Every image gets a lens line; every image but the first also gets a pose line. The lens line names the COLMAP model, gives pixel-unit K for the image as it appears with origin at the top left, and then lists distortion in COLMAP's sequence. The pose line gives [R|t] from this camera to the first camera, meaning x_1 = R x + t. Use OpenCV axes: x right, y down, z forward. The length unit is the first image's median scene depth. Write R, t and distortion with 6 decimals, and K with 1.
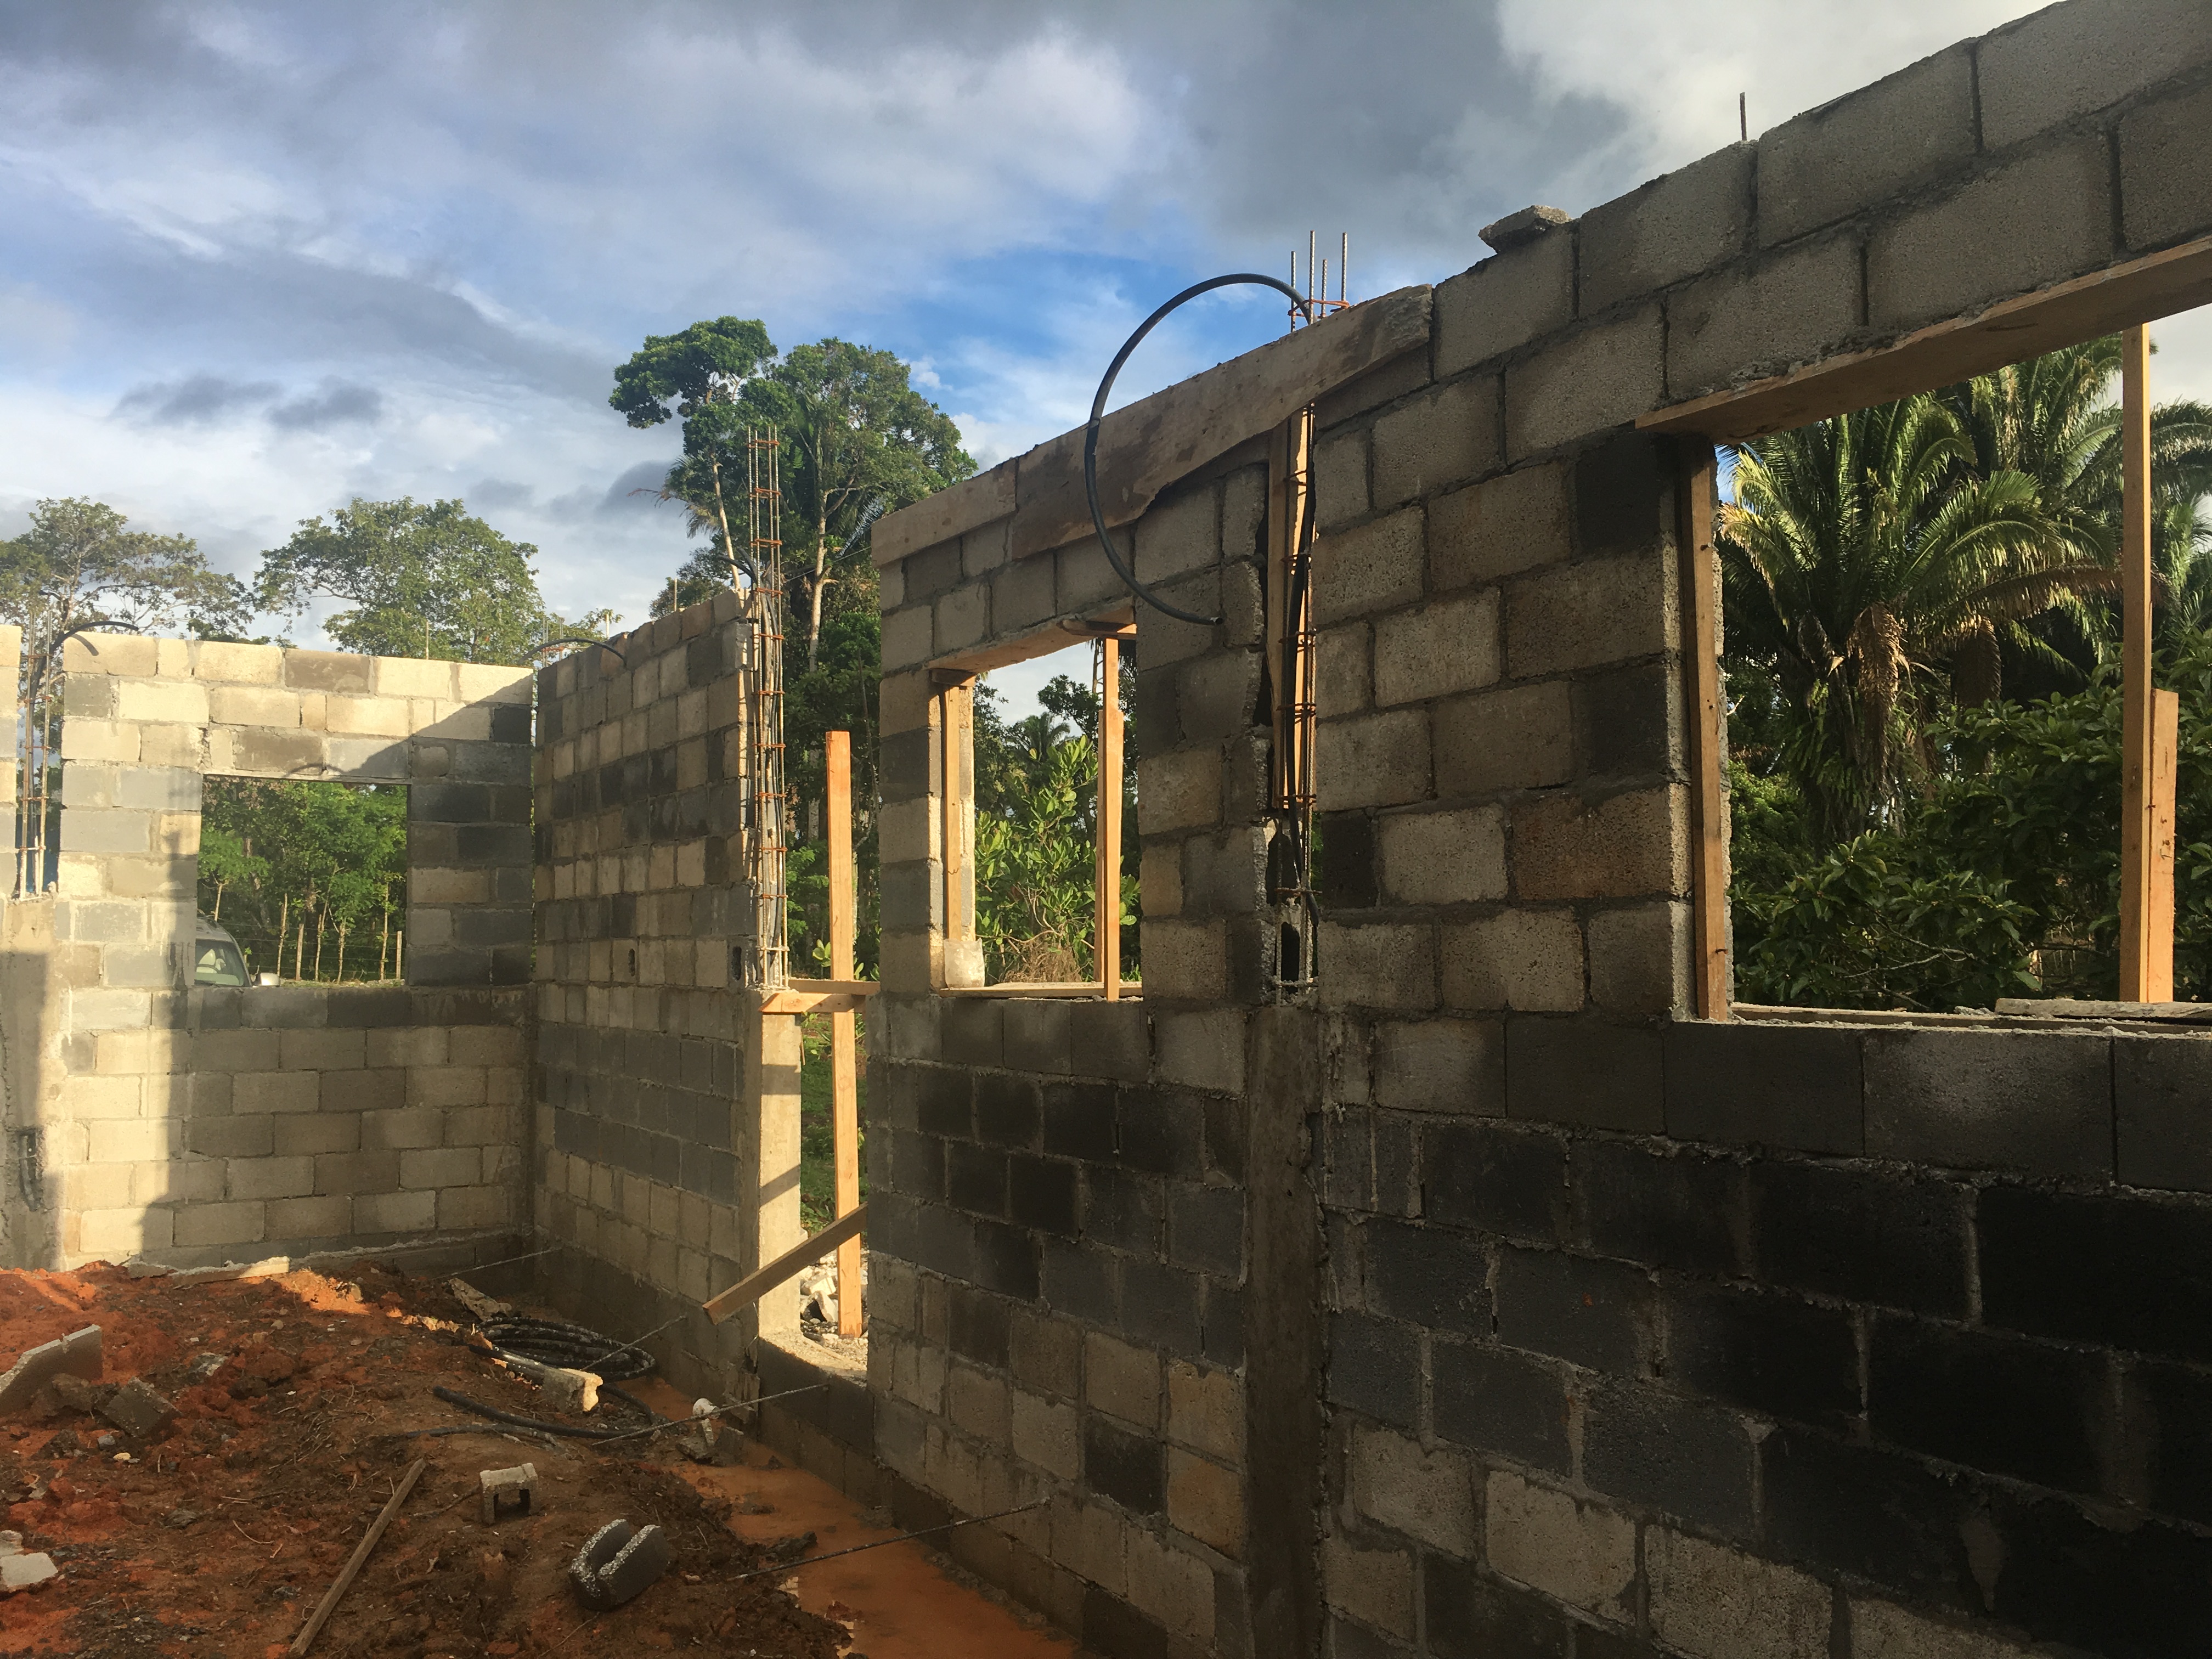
lens RADIAL K [[1902.0, 0, 1078.9], [0, 1902.0, 822.8], [0, 0, 1]] dist [0.097815, -0.149902]
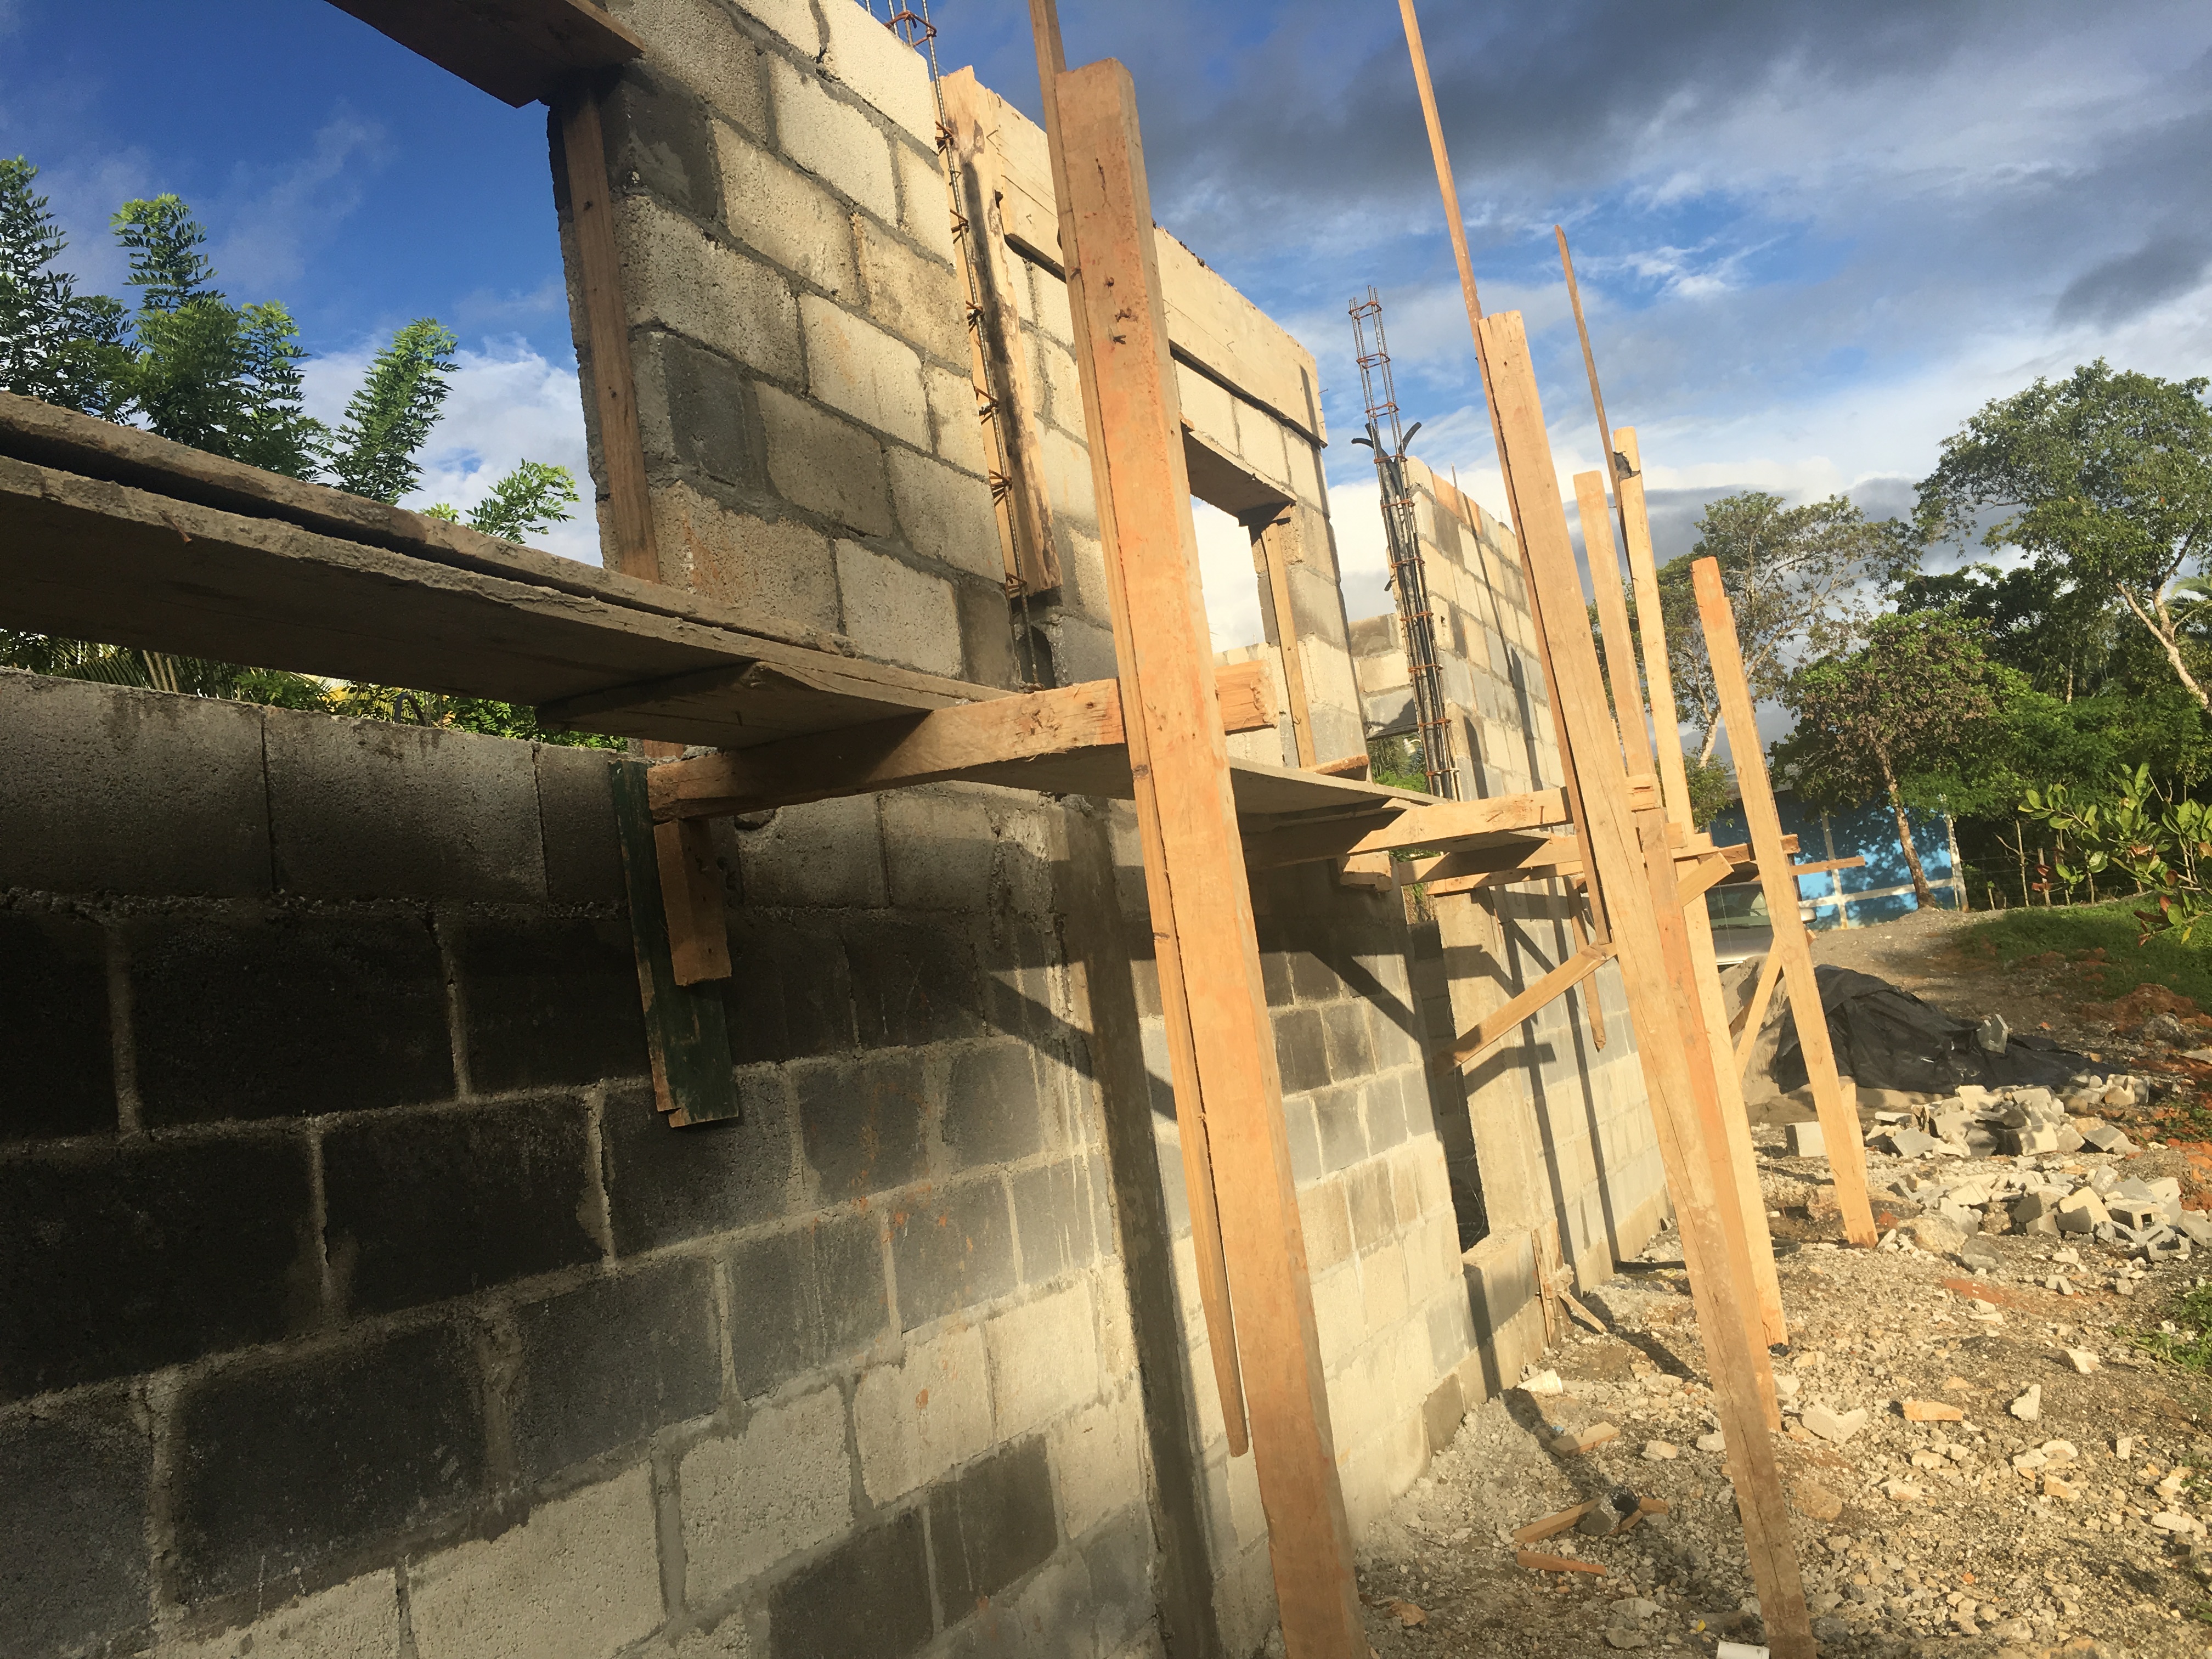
lens RADIAL K [[1893.7, 0, 1087.2], [0, 1893.7, 840.0], [0, 0, 1]] dist [0.089473, -0.119967]
pose [[0.572045, -0.169805, -0.802453, 0.094145], [0.197001, 0.978142, -0.066546, 0.019149], [0.796213, -0.120017, 0.592993, 0.057714]]
